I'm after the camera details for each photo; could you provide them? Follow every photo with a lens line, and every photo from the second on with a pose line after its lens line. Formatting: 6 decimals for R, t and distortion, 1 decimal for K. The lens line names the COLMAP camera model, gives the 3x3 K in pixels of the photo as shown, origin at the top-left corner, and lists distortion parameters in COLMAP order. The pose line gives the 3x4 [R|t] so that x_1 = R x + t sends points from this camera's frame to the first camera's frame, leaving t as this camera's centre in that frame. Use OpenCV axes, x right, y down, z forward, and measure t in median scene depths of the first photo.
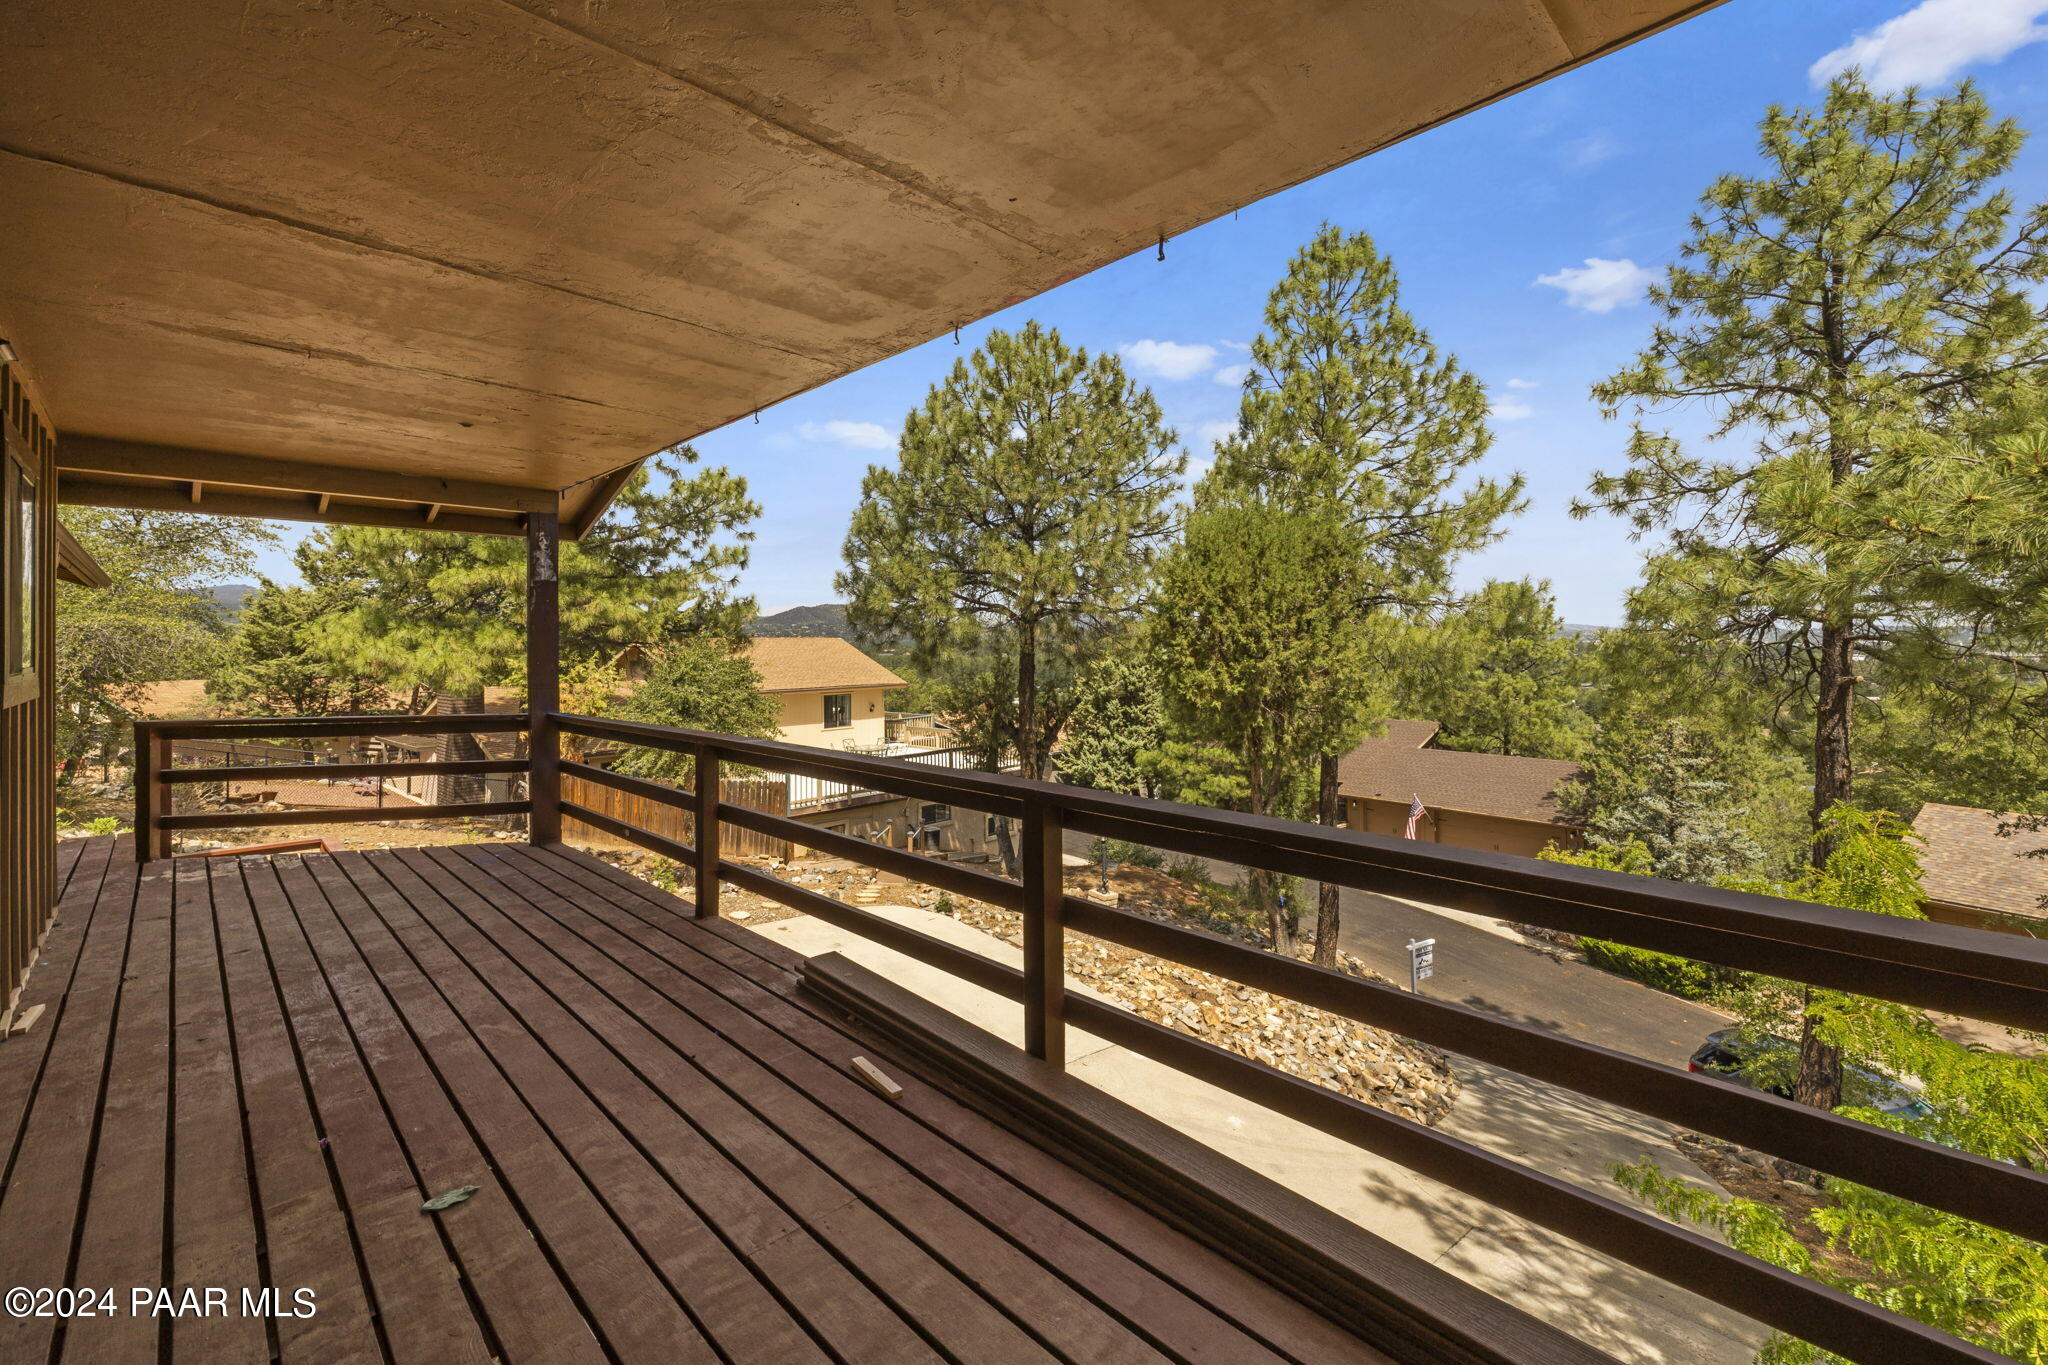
lens RADIAL K [[850.6, 0, 1020.6], [0, 850.6, 644.5], [0, 0, 1]] dist [0.000461, 0.000355]
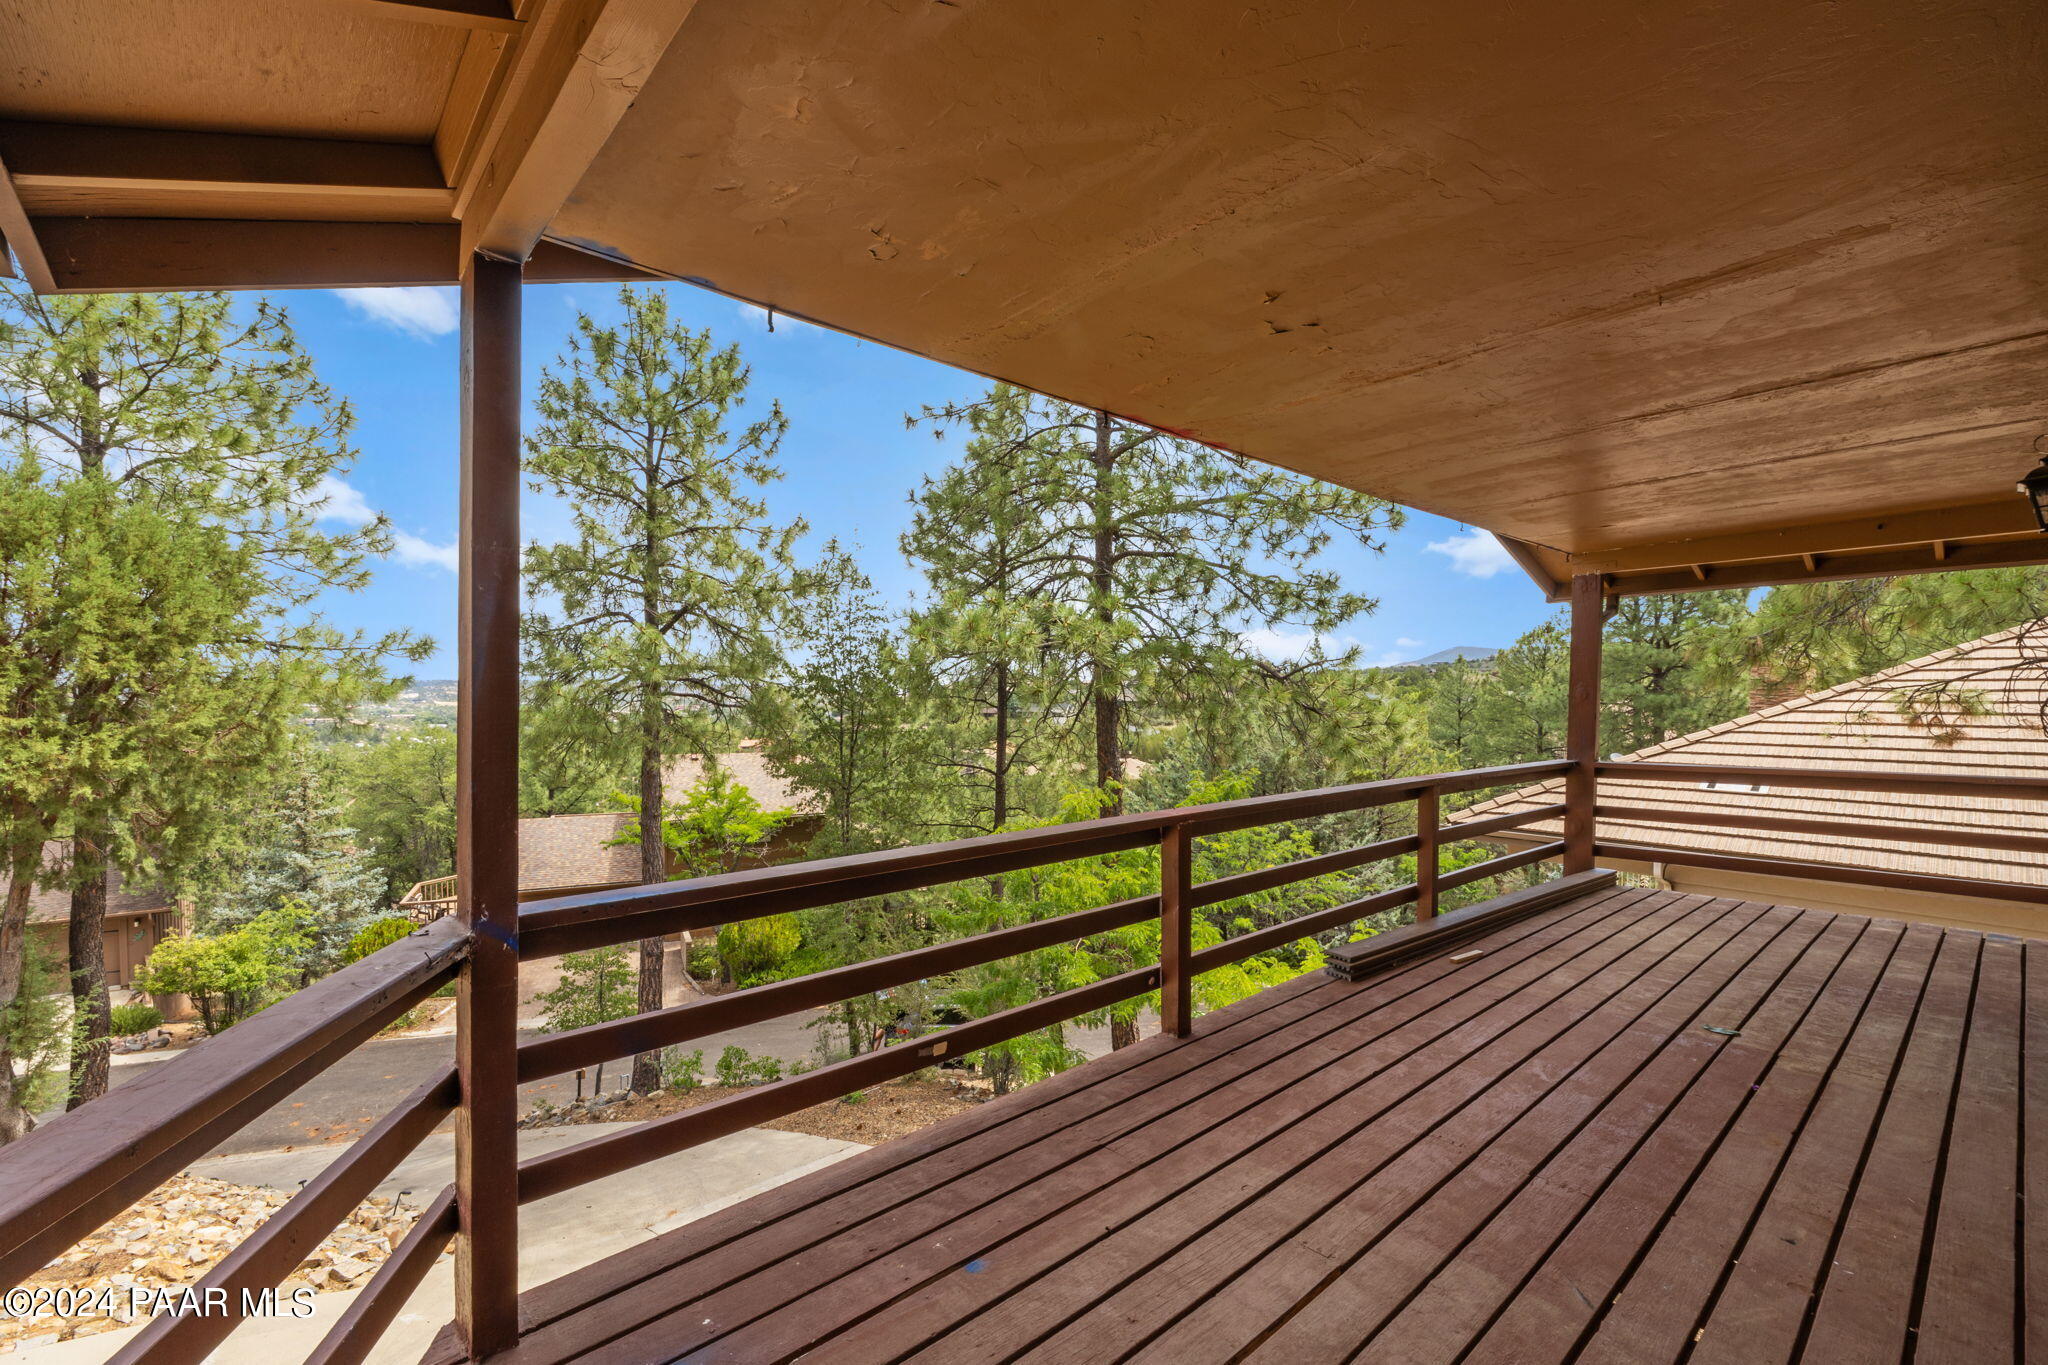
lens RADIAL K [[879.4, 0, 1022.8], [0, 879.4, 705.4], [0, 0, 1]] dist [0.000268, -0.000182]
pose [[0.060576, -0.005002, 0.998151, -1.900682], [0.002634, 0.999985, 0.004851, 0.019525], [-0.998160, 0.002335, 0.060588, 1.749493]]
